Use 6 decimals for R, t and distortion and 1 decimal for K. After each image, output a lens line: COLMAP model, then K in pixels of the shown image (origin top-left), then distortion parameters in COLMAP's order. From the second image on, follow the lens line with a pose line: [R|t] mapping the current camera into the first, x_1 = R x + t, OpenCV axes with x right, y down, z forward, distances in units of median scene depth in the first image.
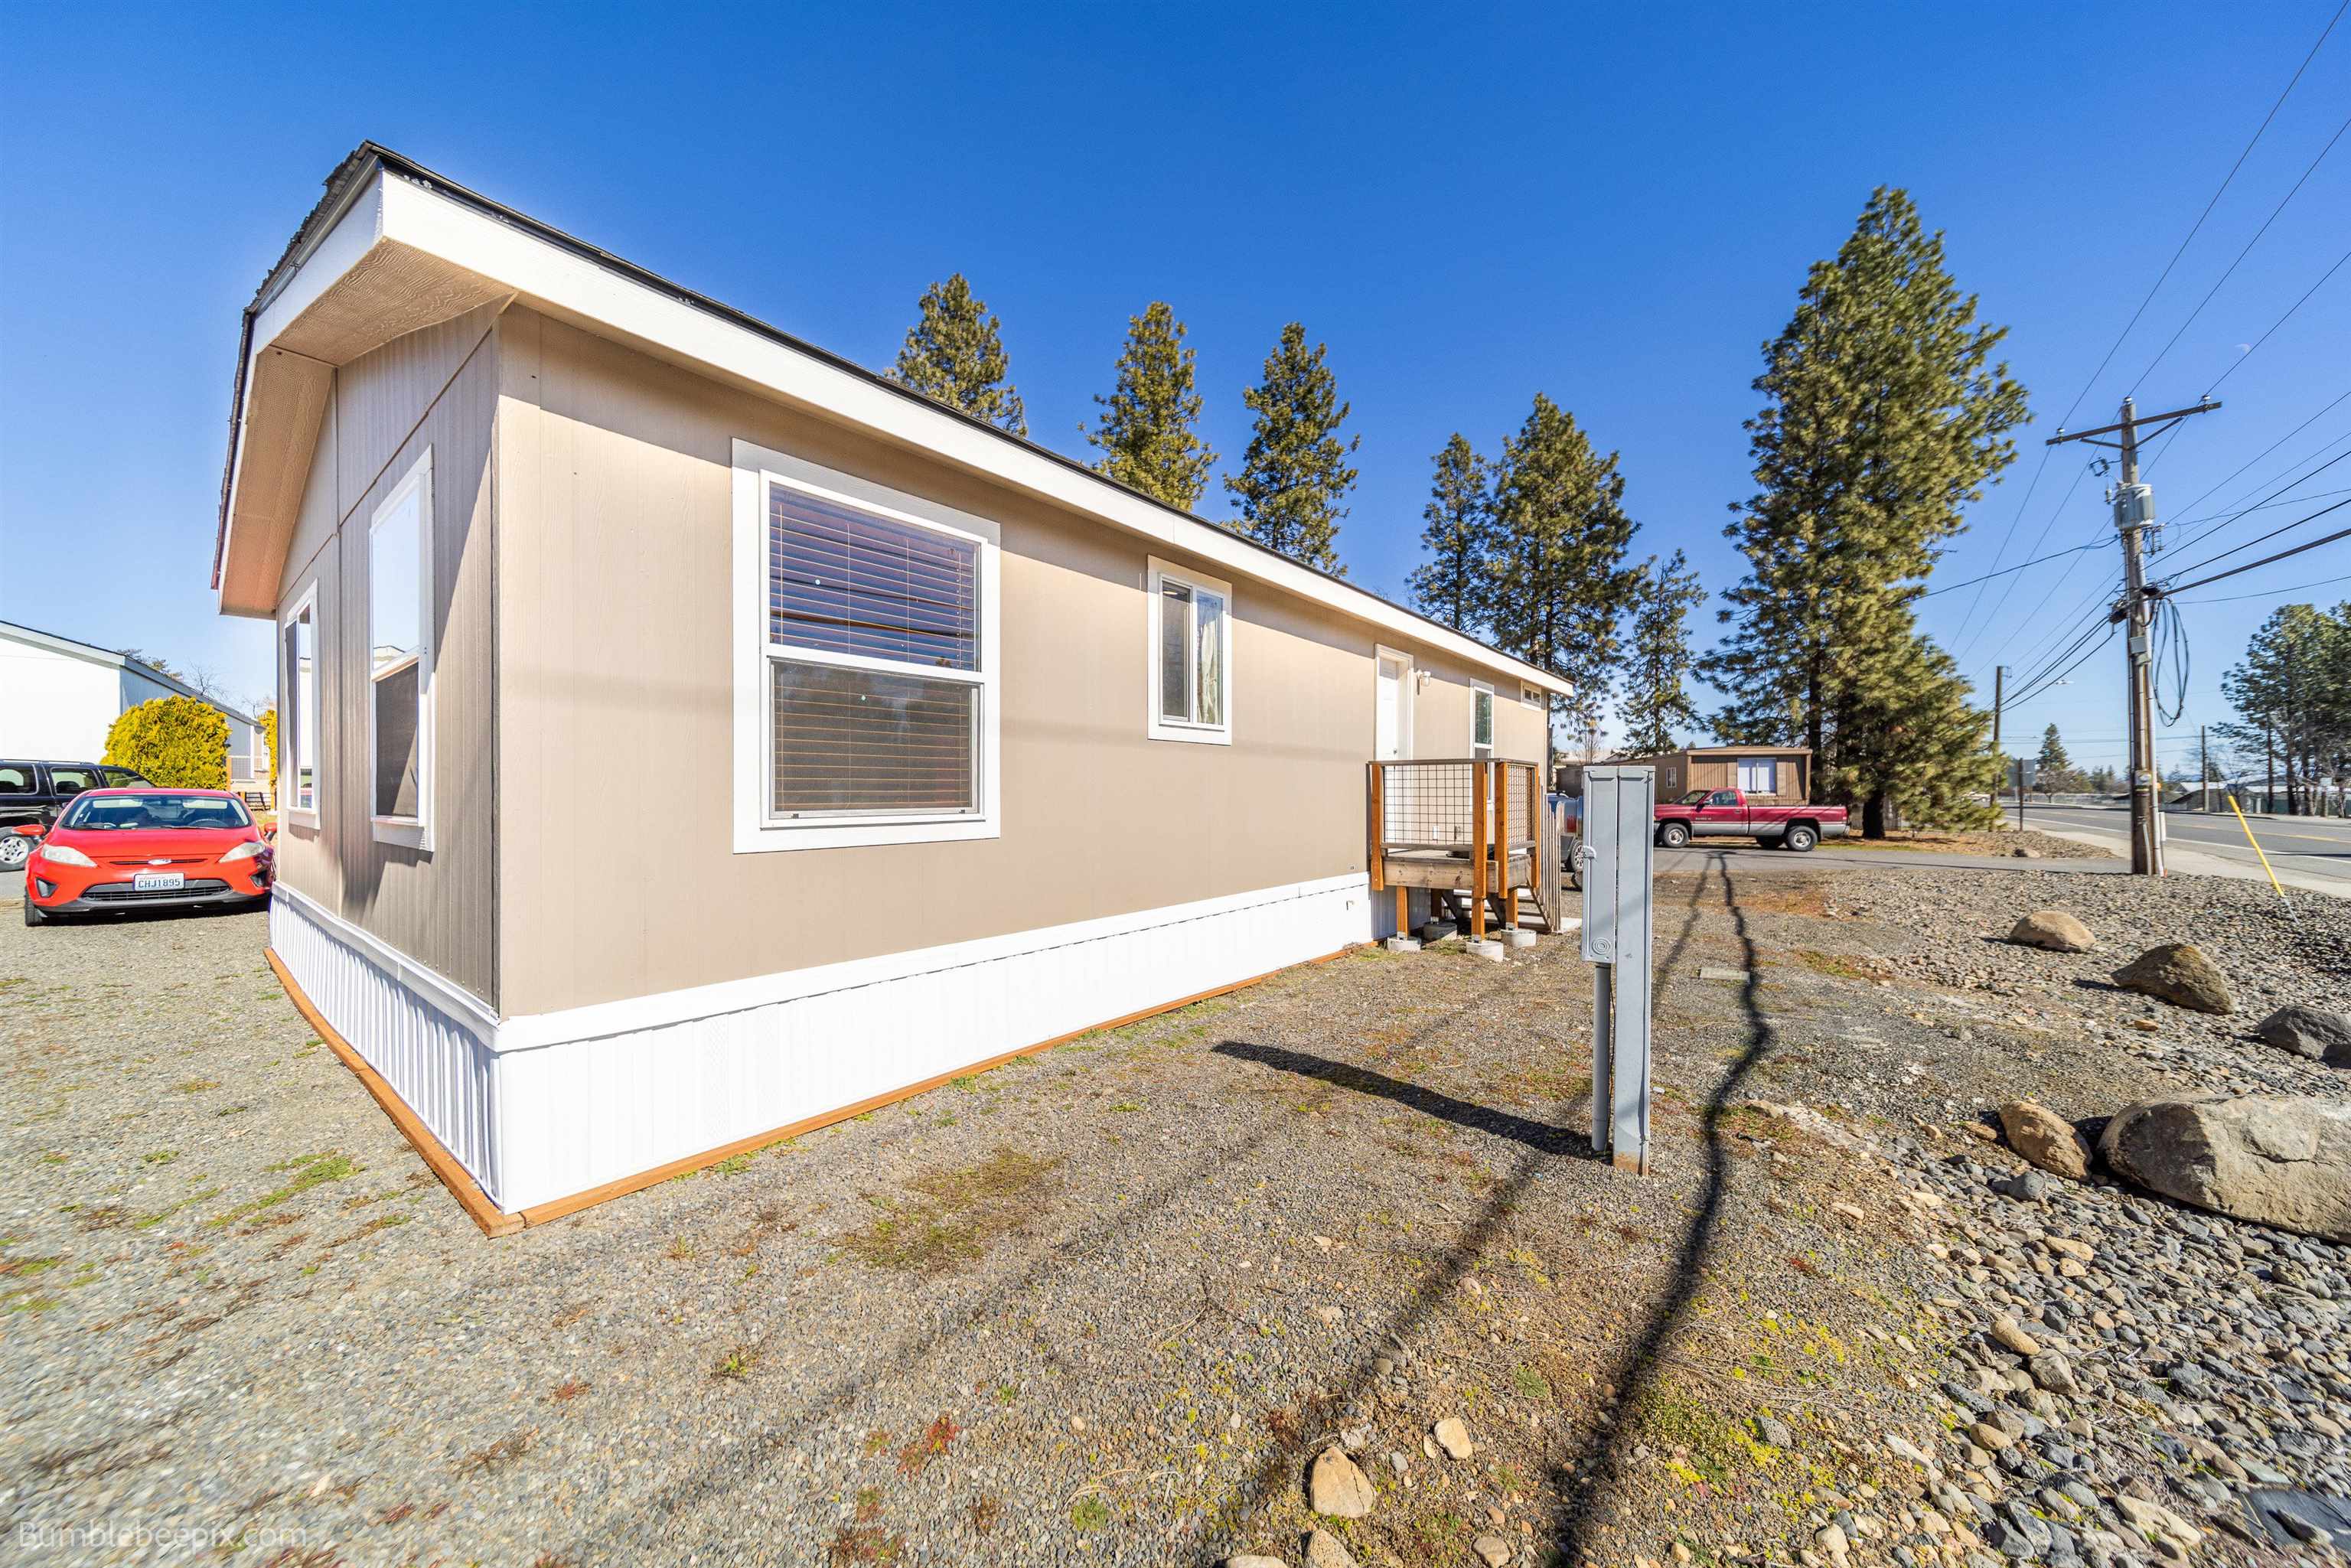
lens RADIAL K [[814.9, 0, 1175.1], [0, 814.9, 788.6], [0, 0, 1]] dist [0.005662, 0.000086]
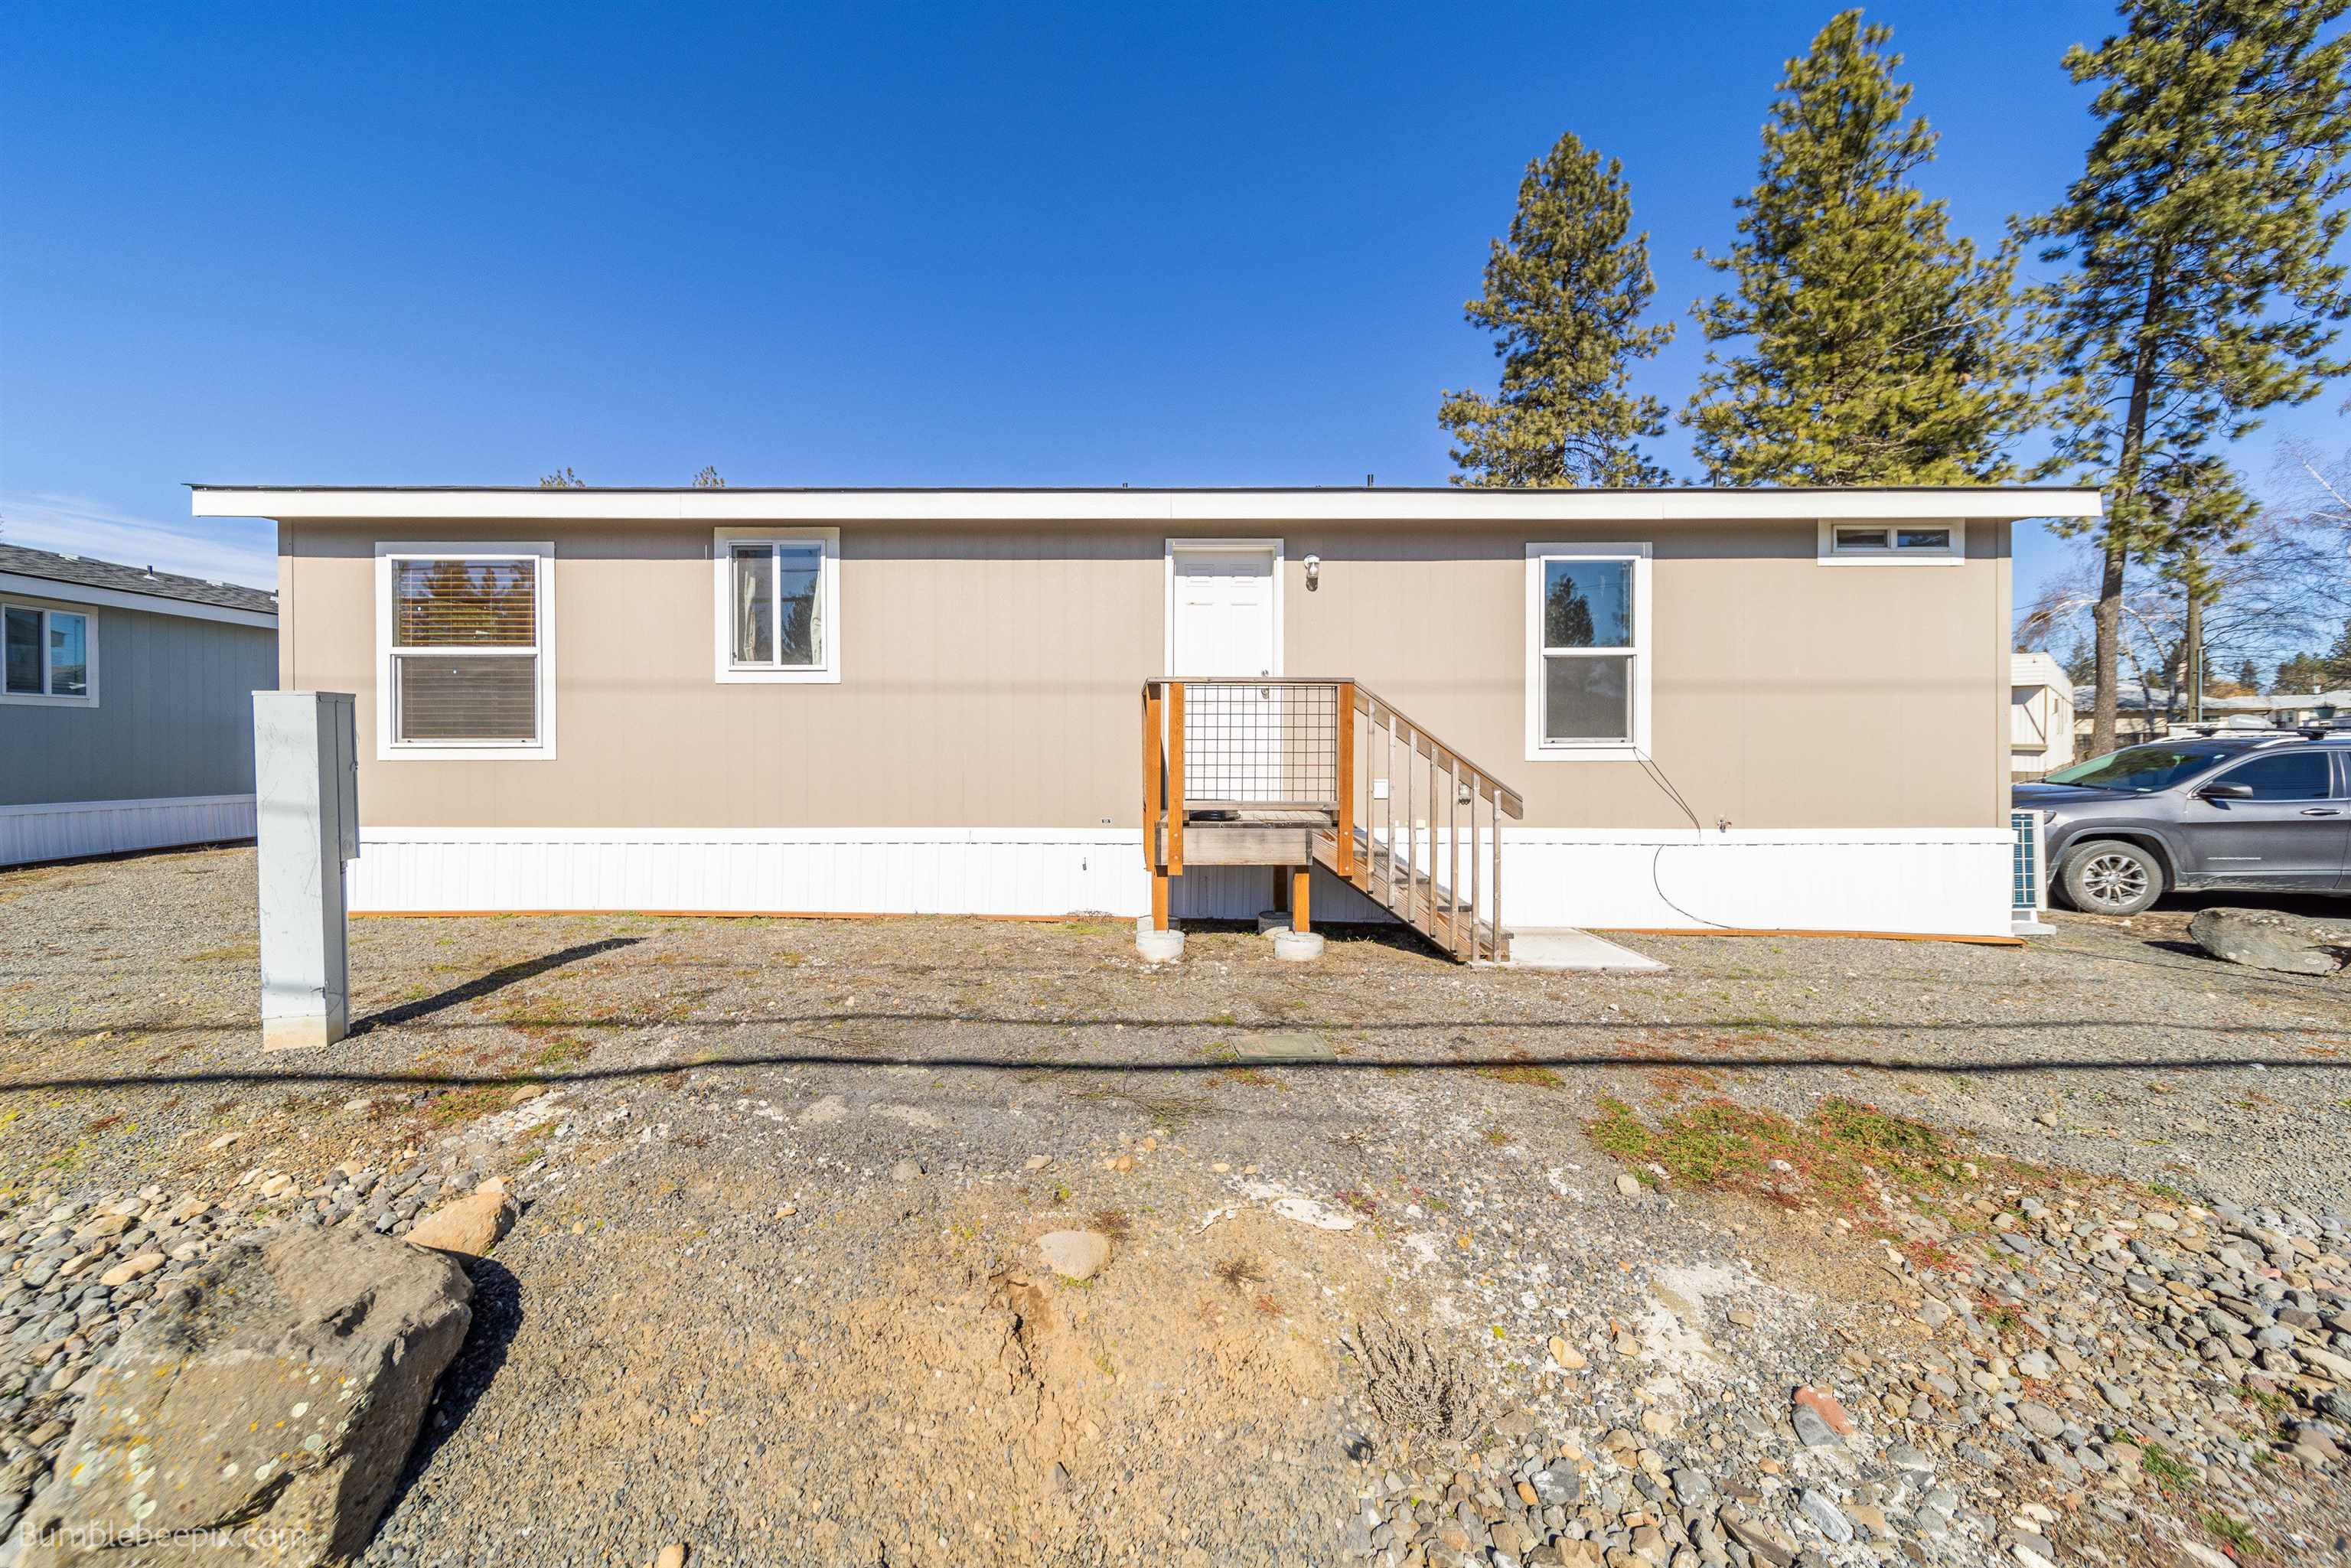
lens RADIAL K [[833.5, 0, 1147.7], [0, 833.5, 792.5], [0, 0, 1]] dist [0.001480, 0.000109]
pose [[0.603337, 0.048651, -0.796001, 1.600105], [-0.002860, 0.998263, 0.058846, 0.027244], [0.797481, -0.033227, 0.602428, 0.929219]]
